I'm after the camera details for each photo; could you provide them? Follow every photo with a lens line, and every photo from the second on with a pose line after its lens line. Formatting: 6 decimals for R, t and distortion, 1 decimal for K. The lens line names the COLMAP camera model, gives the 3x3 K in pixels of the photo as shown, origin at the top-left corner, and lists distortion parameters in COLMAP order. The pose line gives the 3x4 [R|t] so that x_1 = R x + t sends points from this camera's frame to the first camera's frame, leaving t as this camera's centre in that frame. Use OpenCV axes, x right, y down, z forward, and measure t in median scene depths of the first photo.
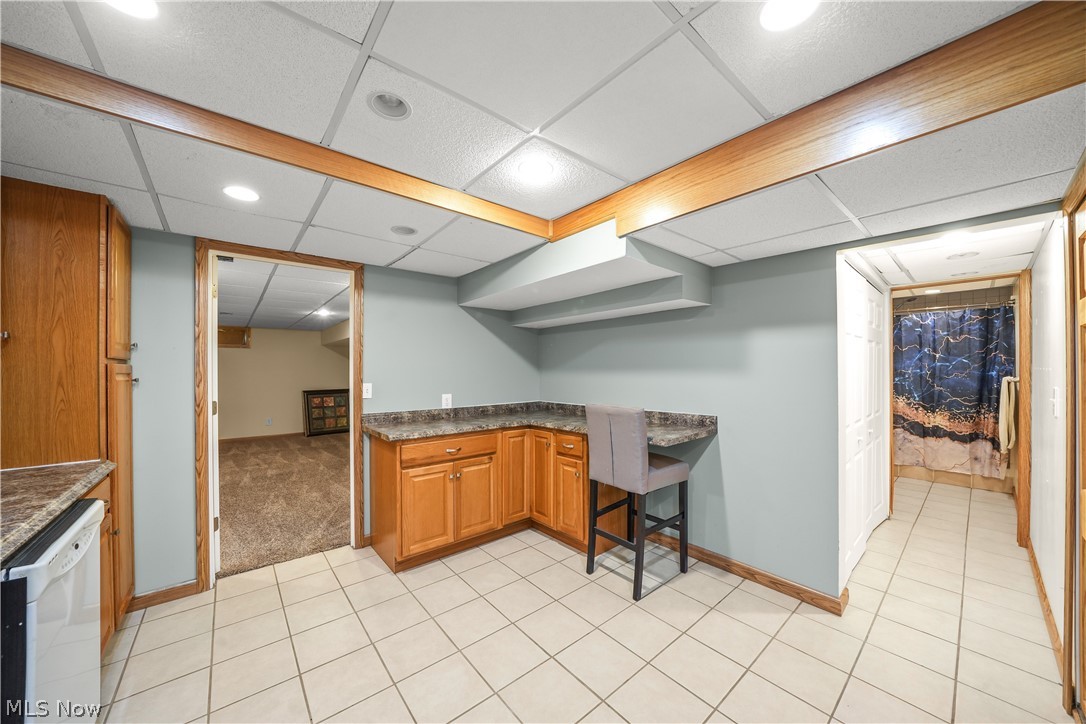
lens RADIAL K [[380.2, 0, 538.2], [0, 380.2, 365.8], [0, 0, 1]] dist [-0.026954, 0.003647]
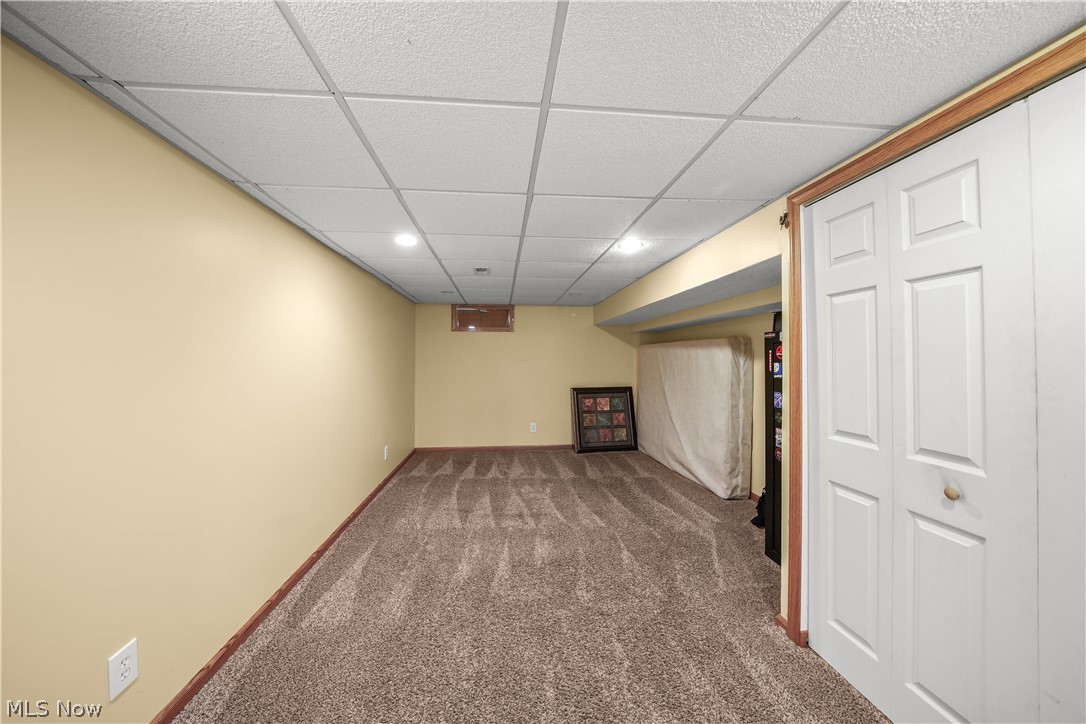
lens RADIAL K [[380.2, 0, 538.2], [0, 380.2, 365.8], [0, 0, 1]] dist [-0.026954, 0.003647]
pose [[0.826866, 0.019017, -0.562078, -0.338802], [-0.005281, 0.999647, 0.026052, 0.005457], [0.562375, -0.018573, 0.826674, 0.450801]]
